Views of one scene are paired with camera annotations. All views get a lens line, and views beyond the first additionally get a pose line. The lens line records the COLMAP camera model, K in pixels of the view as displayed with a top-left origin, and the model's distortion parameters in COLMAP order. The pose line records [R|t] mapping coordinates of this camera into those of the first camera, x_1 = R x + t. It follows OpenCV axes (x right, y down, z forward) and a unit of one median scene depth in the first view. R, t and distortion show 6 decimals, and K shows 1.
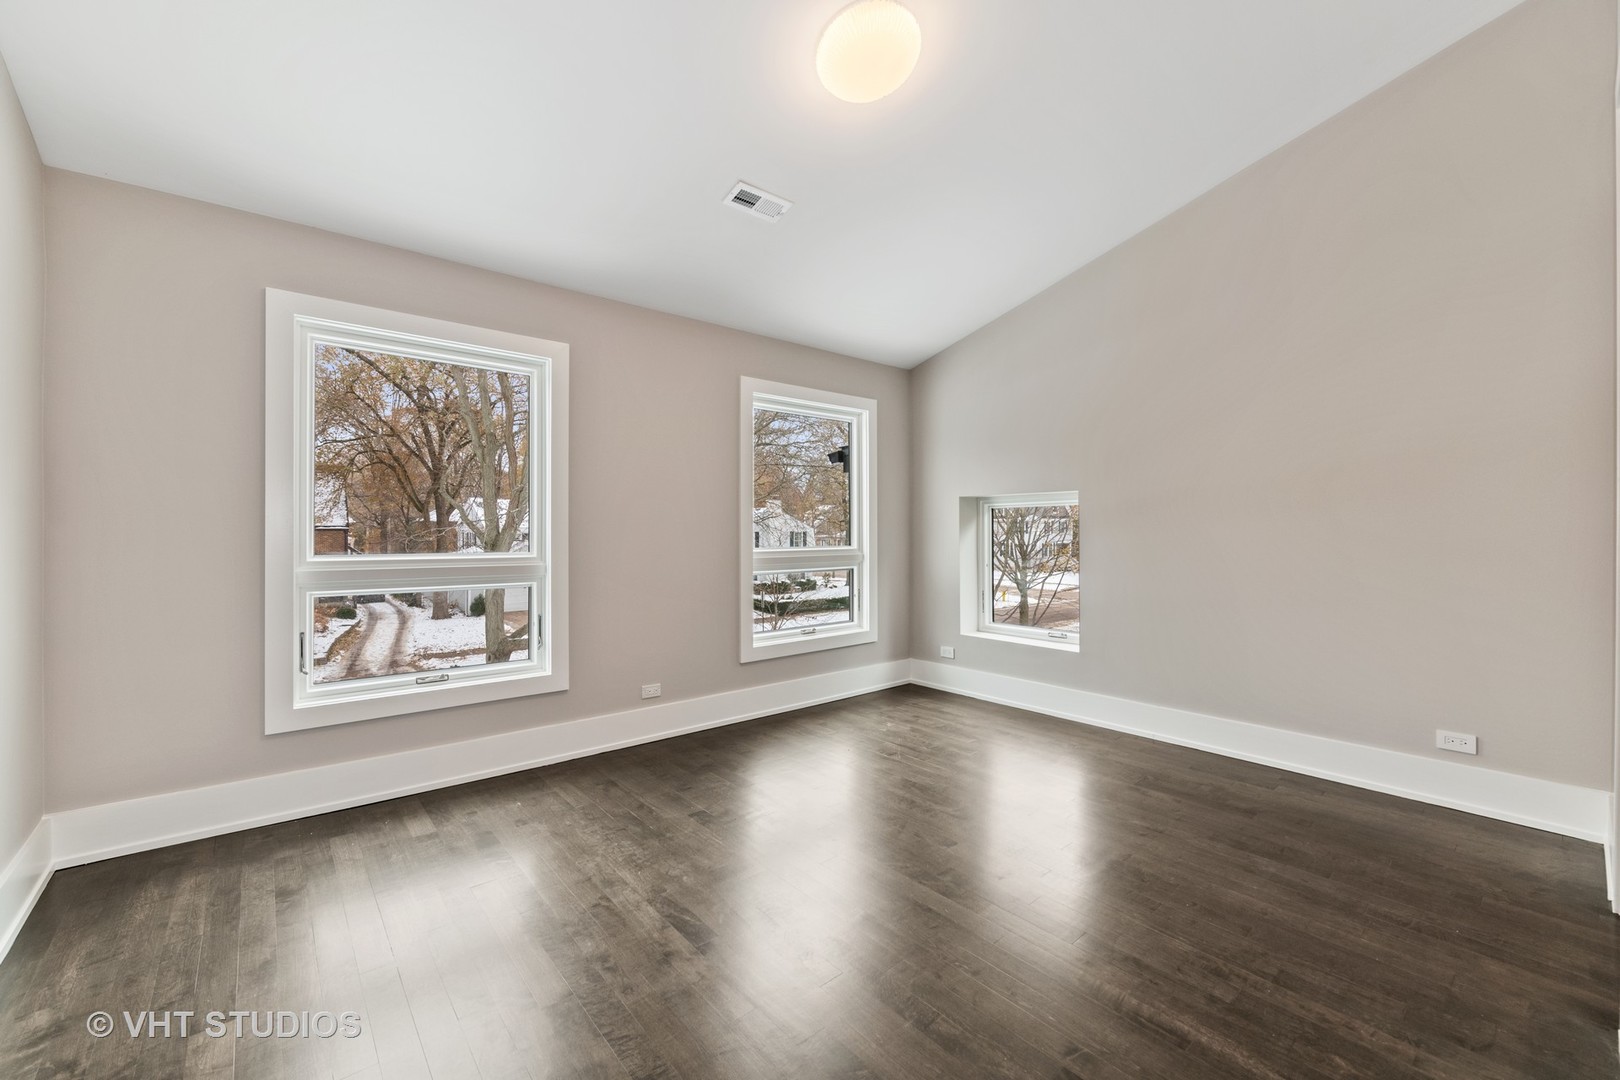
lens RADIAL K [[647.4, 0, 809.9], [0, 647.4, 532.5], [0, 0, 1]] dist [0.003082, -0.000158]
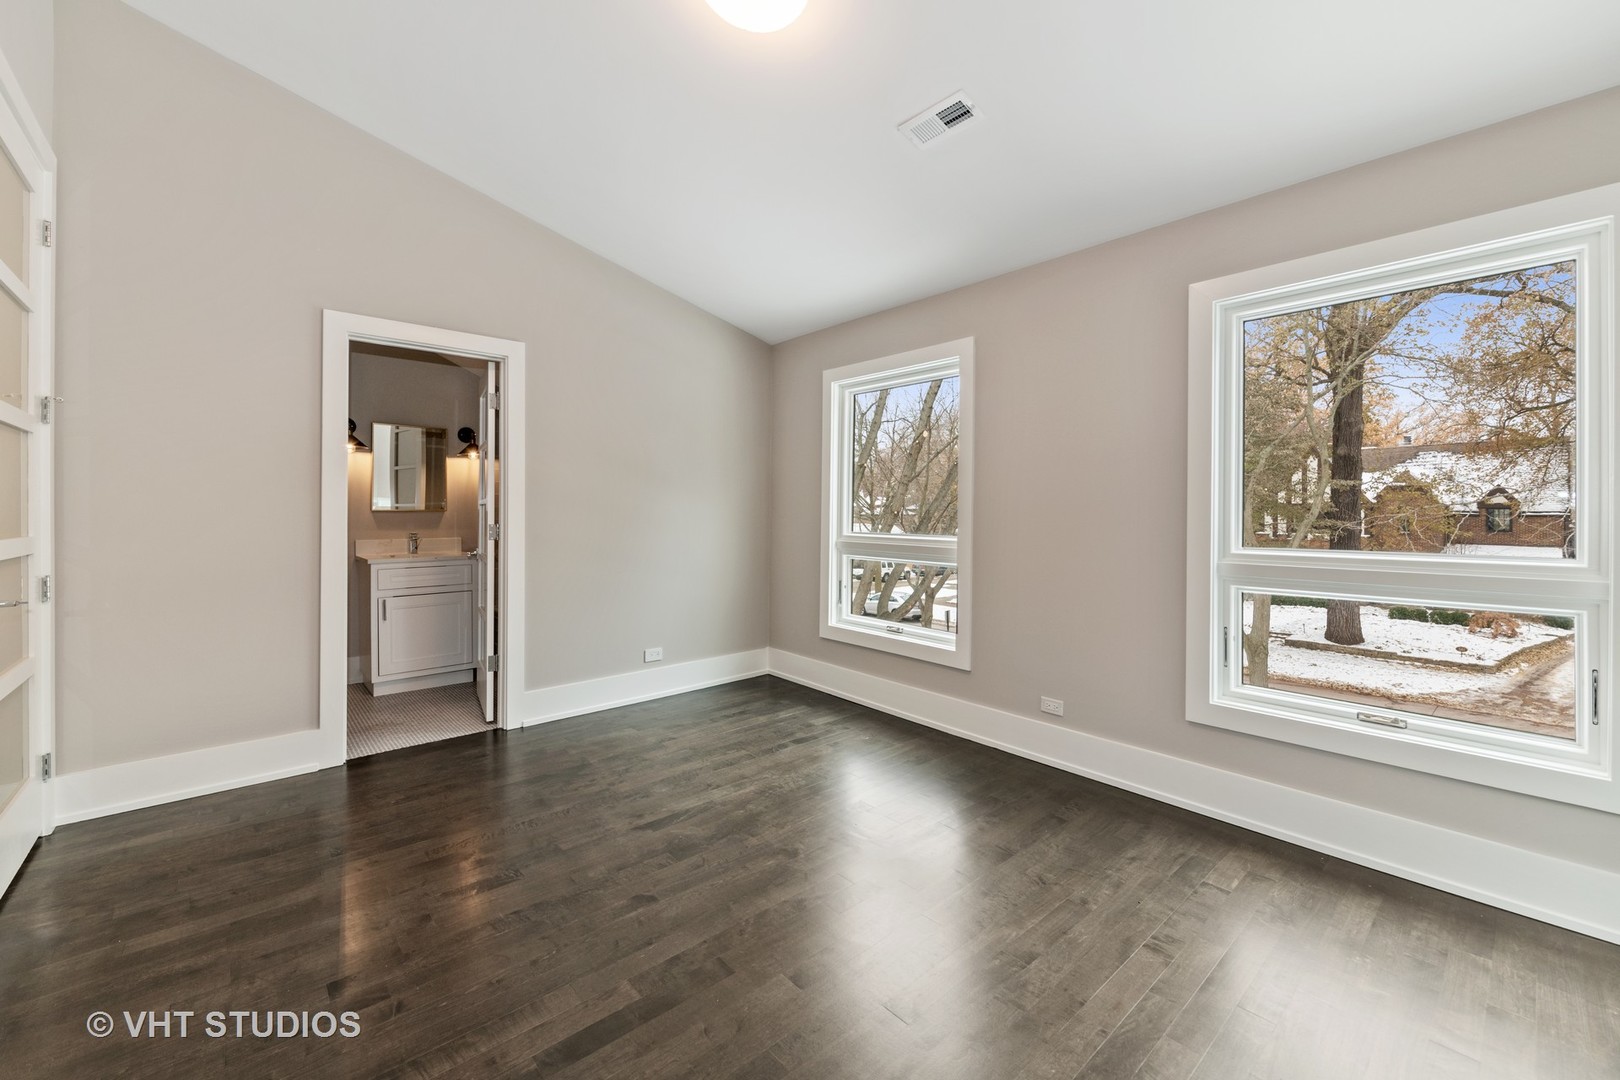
lens RADIAL K [[647.4, 0, 816.4], [0, 647.4, 514.5], [0, 0, 1]] dist [0.003082, -0.000158]
pose [[0.028244, 0.000483, -0.999601, 0.710054], [-0.006413, 0.999979, 0.000302, -0.006317], [0.999580, 0.006402, 0.028246, 0.789044]]
